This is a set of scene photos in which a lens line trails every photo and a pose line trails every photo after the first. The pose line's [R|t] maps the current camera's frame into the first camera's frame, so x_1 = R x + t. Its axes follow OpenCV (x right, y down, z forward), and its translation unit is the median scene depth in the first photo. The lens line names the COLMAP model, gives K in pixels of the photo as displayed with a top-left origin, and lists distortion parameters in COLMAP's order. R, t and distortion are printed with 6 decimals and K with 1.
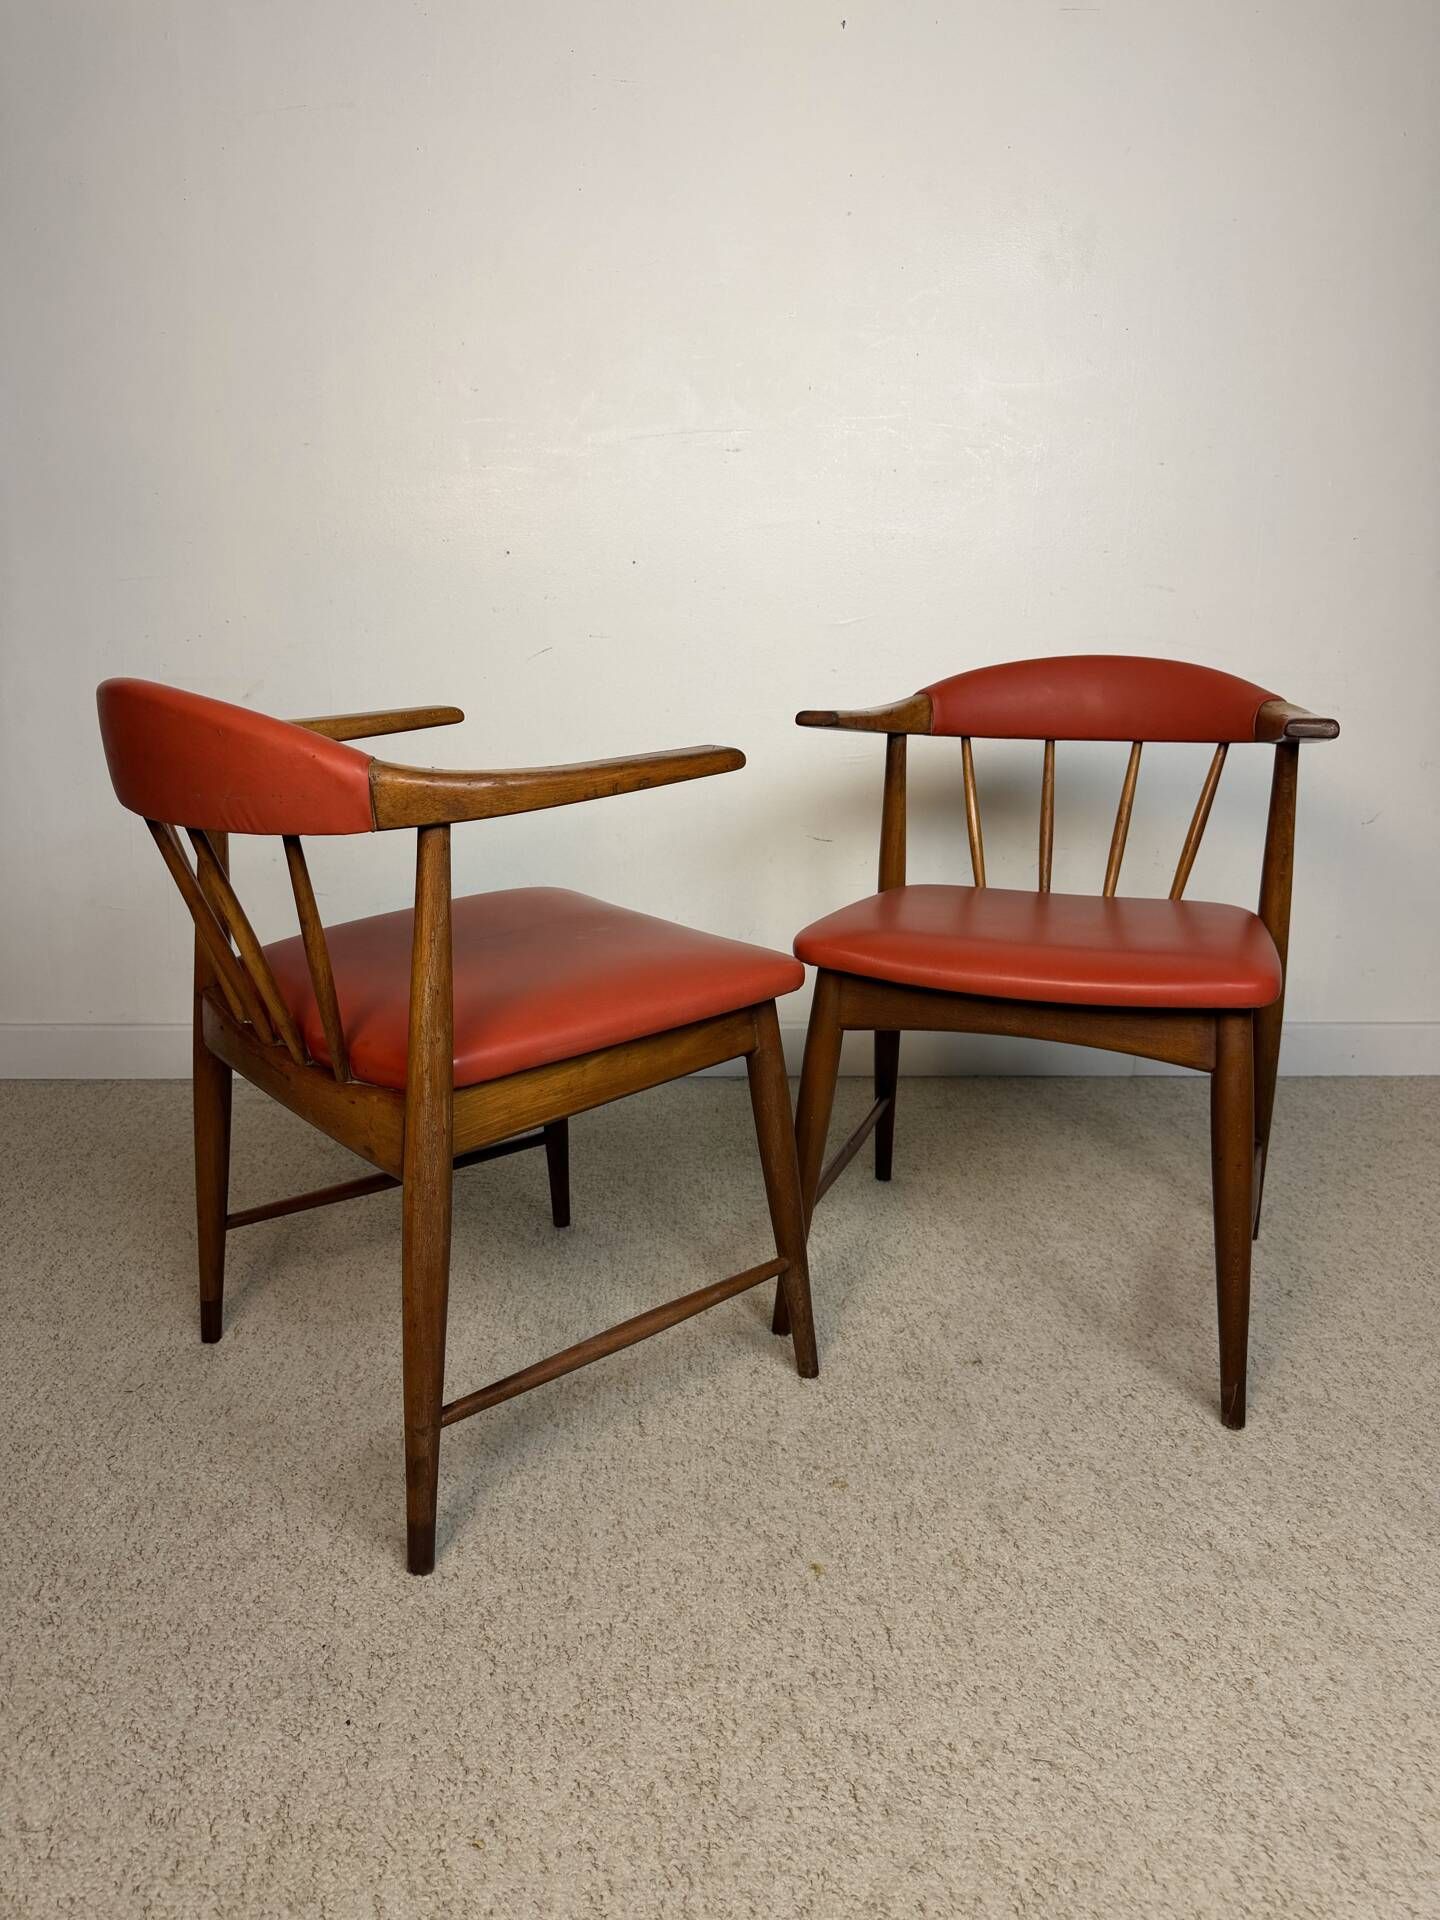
lens RADIAL K [[1332.4, 0, 707.2], [0, 1332.4, 924.7], [0, 0, 1]] dist [-0.001685, -0.002990]
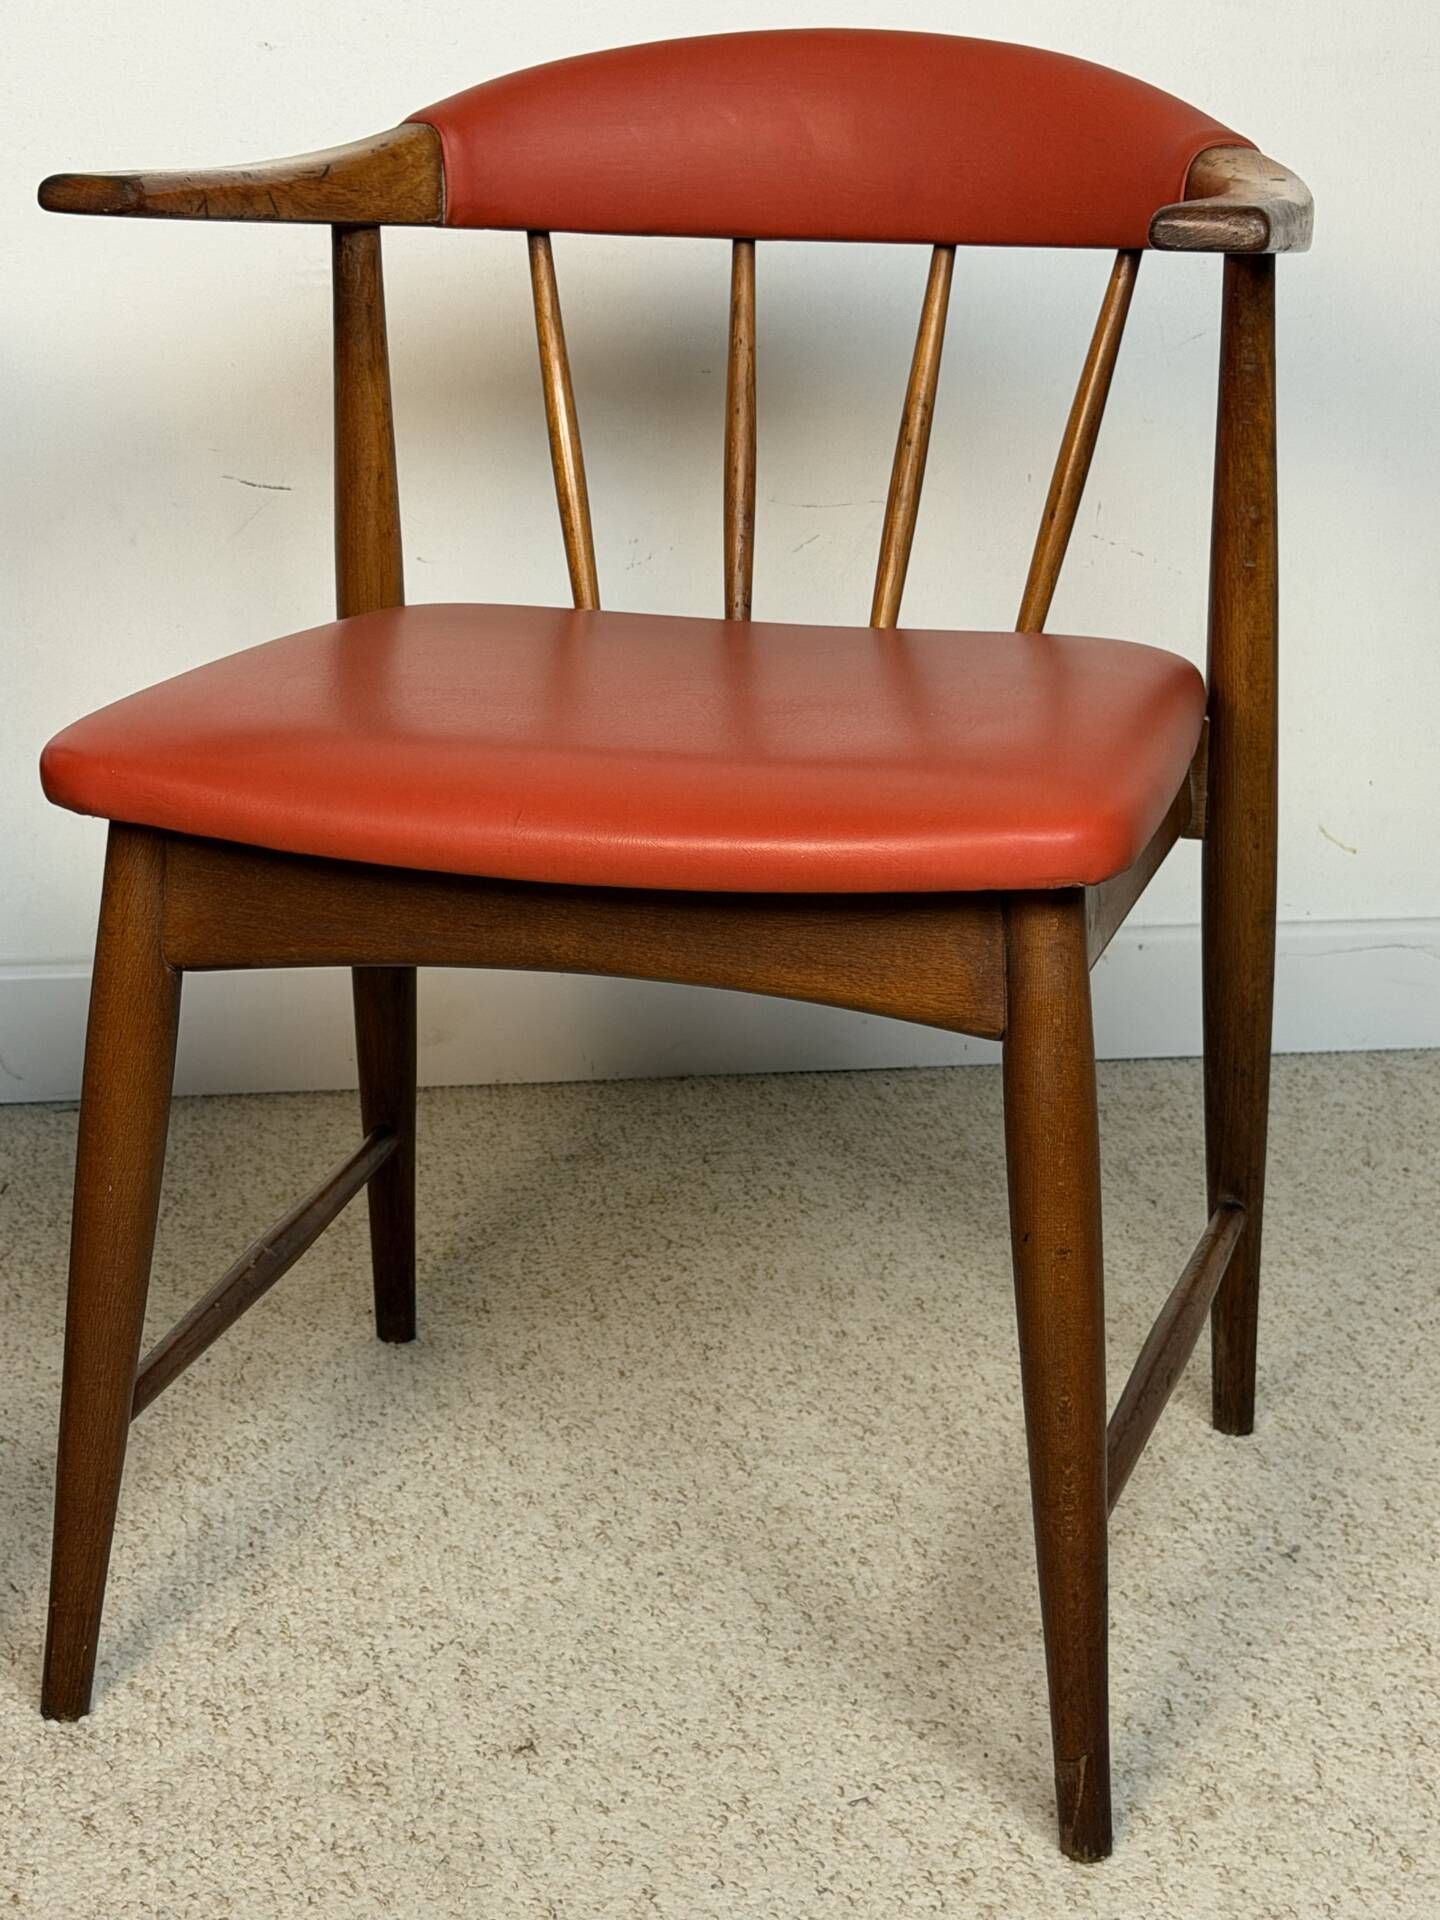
lens RADIAL K [[3573.1, 0, 728.7], [0, 3573.1, 963.3], [0, 0, 1]] dist [0.070324, 0.207430]
pose [[0.990290, -0.032551, 0.135152, 0.158921], [0.022494, 0.996908, 0.075287, -0.002729], [-0.137185, -0.071516, 0.987960, -0.140417]]
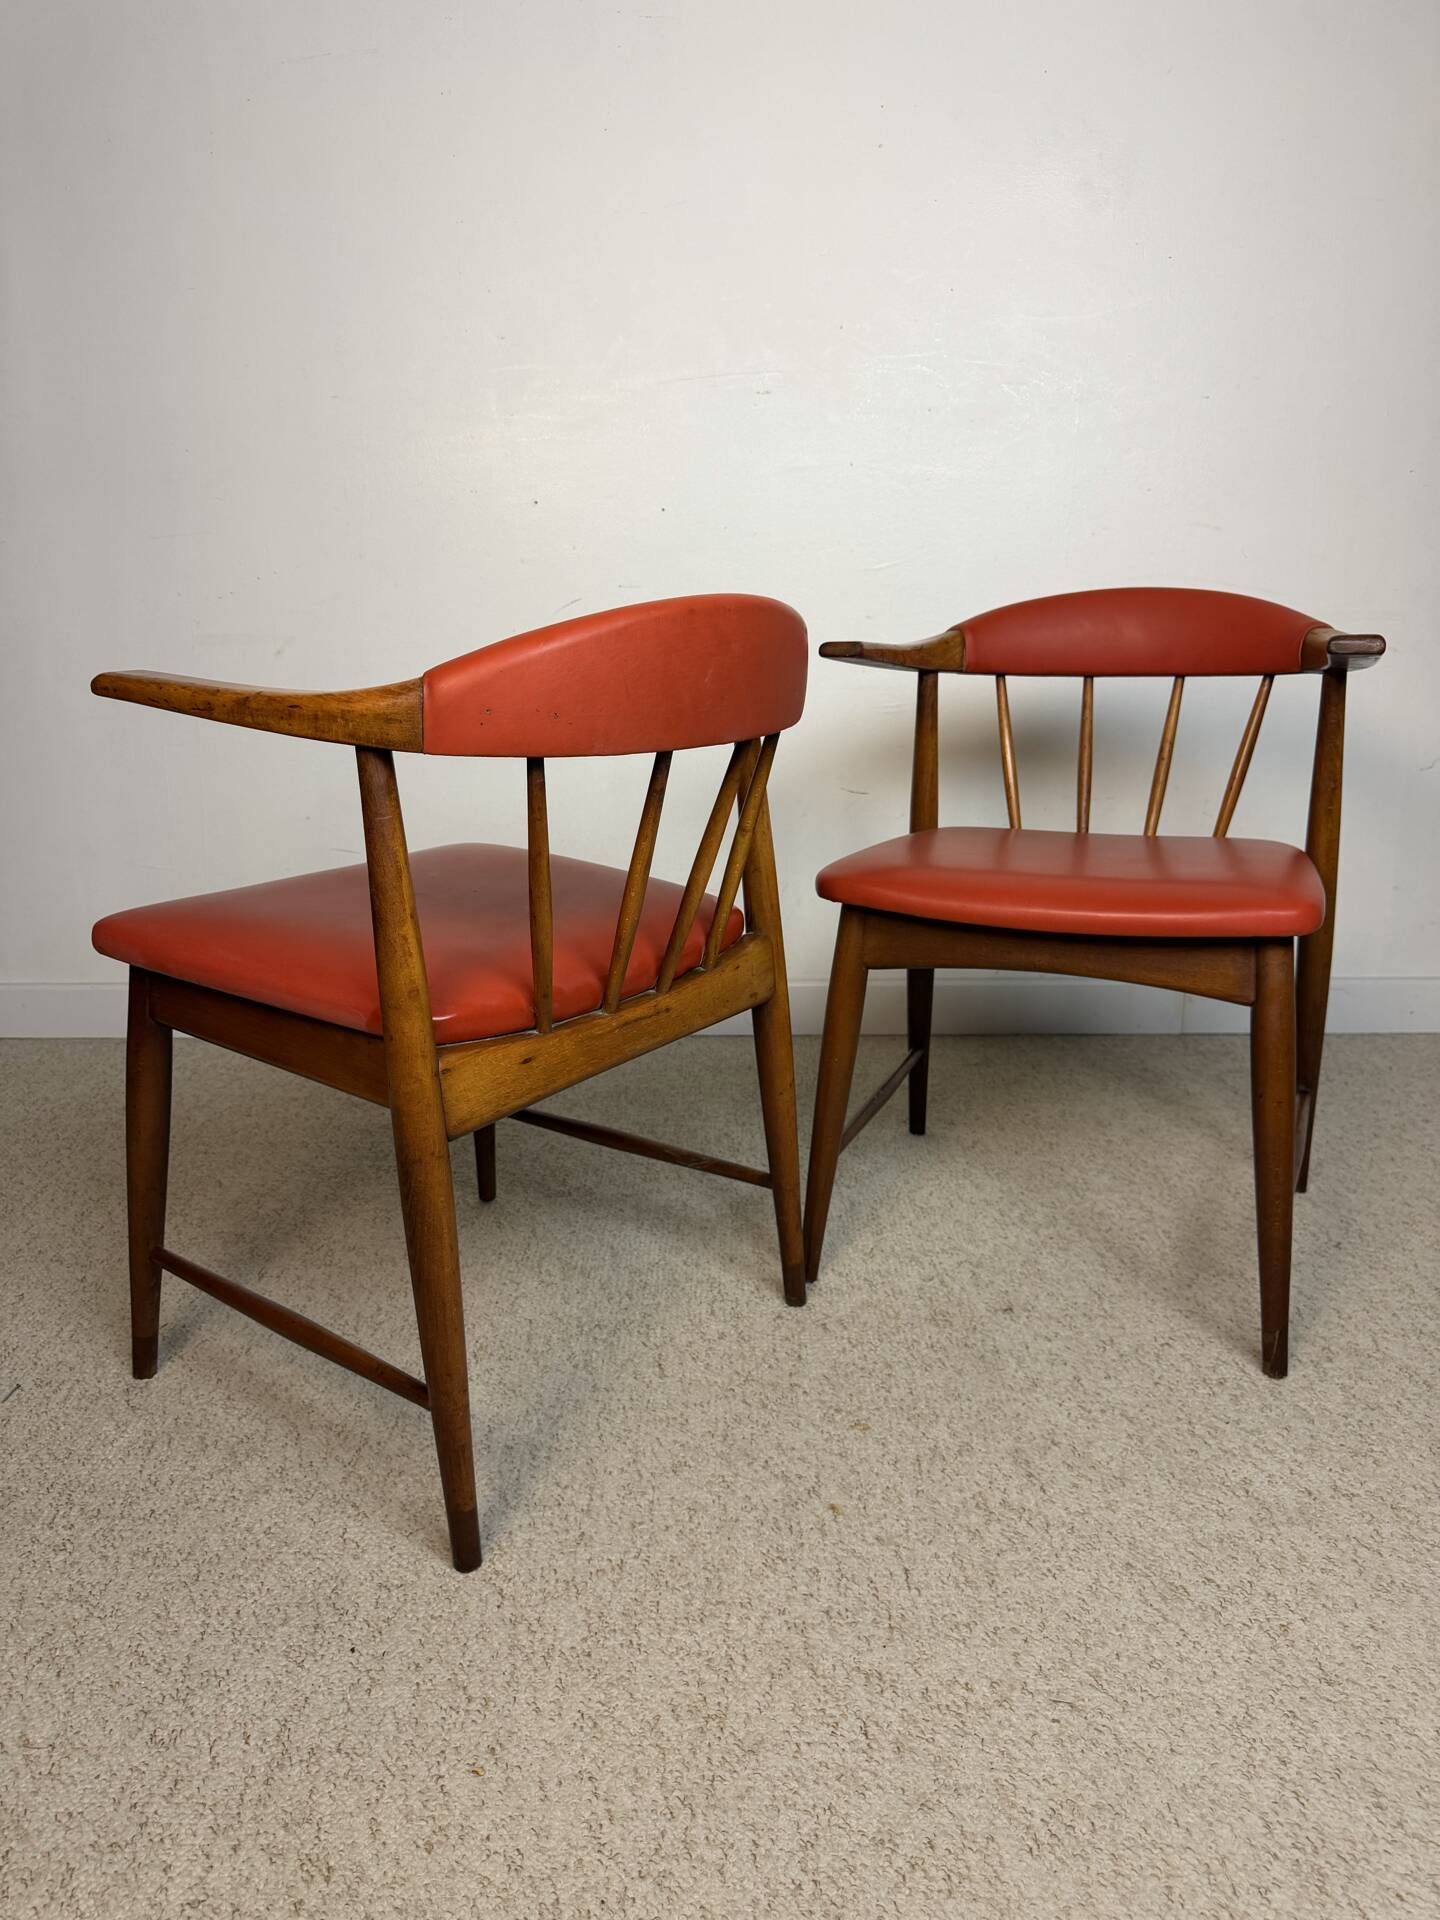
lens RADIAL K [[1332.3, 0, 697.9], [0, 1332.3, 932.0], [0, 0, 1]] dist [0.001530, -0.007262]
pose [[0.998920, -0.004859, -0.046201, 0.029829], [0.005696, 0.999822, 0.017992, 0.044272], [0.046106, -0.018236, 0.998770, 0.030762]]
